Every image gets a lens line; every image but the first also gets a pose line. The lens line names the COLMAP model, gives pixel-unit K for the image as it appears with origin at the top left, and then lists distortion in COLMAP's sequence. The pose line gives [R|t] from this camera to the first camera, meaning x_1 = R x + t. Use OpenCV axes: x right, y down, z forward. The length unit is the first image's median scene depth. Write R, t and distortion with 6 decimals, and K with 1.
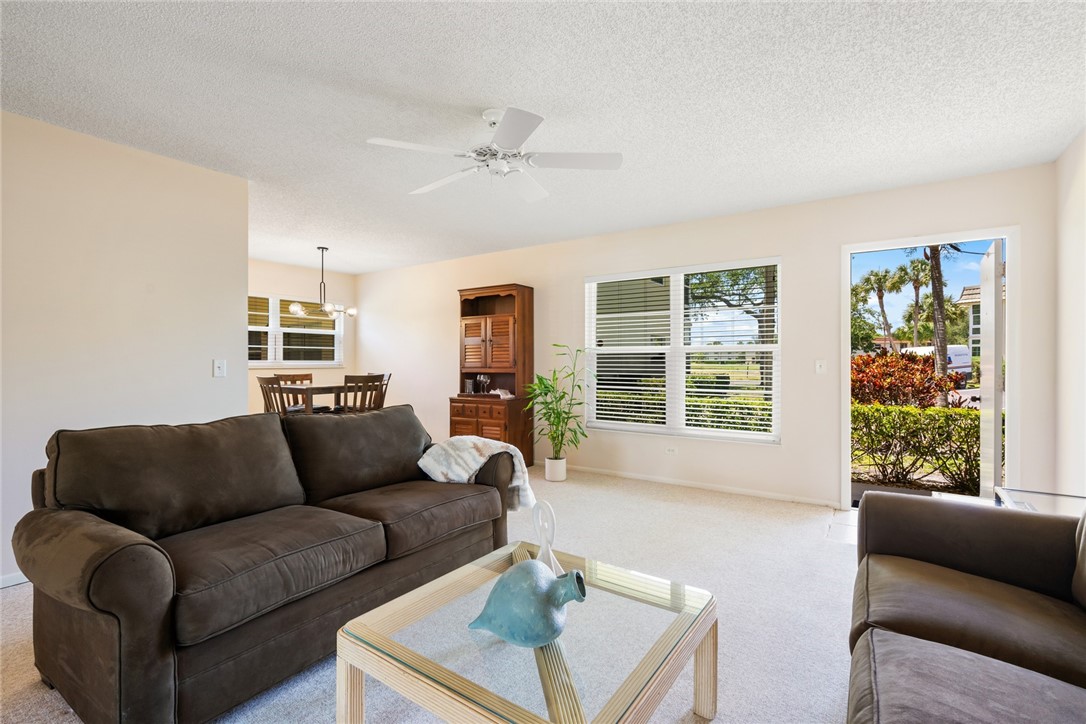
lens RADIAL K [[489.5, 0, 545.5], [0, 489.5, 358.1], [0, 0, 1]] dist [0.001908, 0.000535]
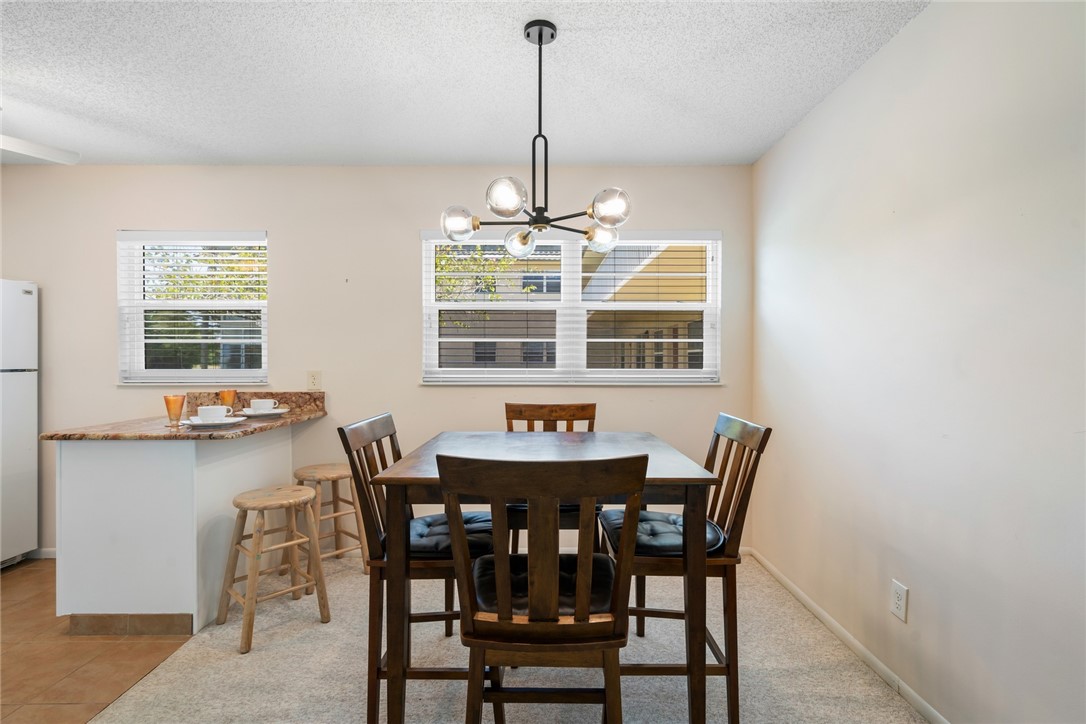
lens RADIAL K [[525.1, 0, 545.4], [0, 525.1, 360.6], [0, 0, 1]] dist [0.000003, 0.001458]
pose [[0.576700, 0.002130, -0.816953, -0.143944], [0.002823, 0.999985, 0.004600, -0.005682], [0.816951, -0.004959, 0.576686, 0.690259]]
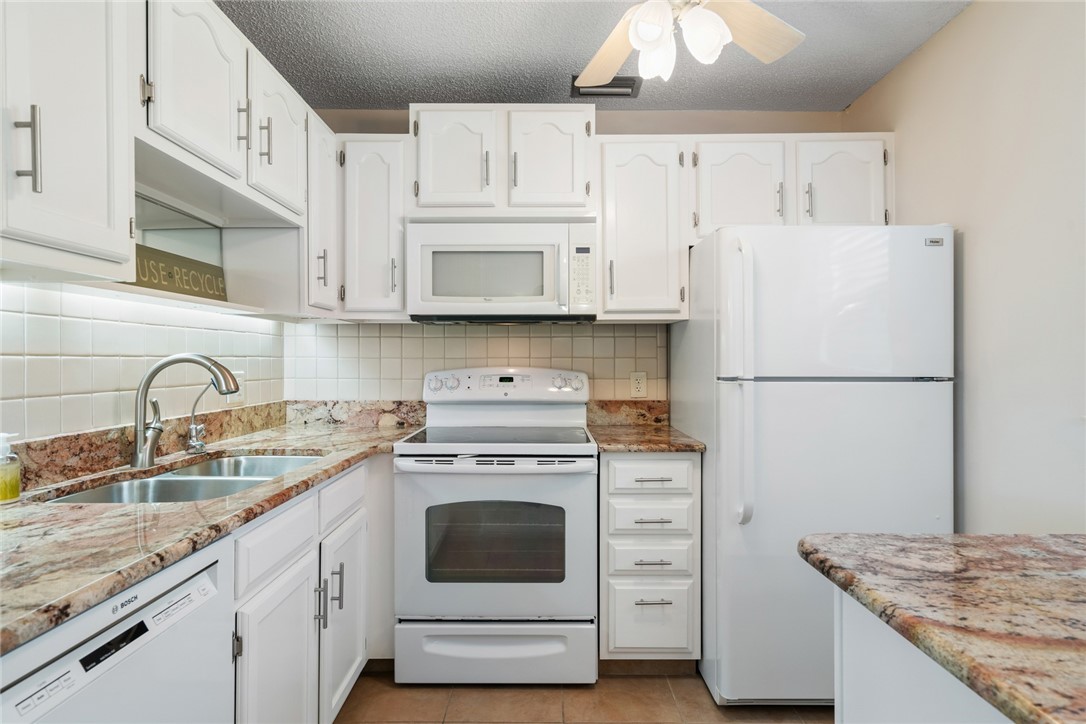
lens RADIAL K [[572.4, 0, 543.4], [0, 572.4, 360.2], [0, 0, 1]] dist [0.003775, 0.002237]
pose [[-0.817562, 0.000417, -0.575841, -0.478712], [0.002620, 0.999992, -0.002997, -0.005453], [0.575835, -0.003959, -0.817556, 0.708240]]
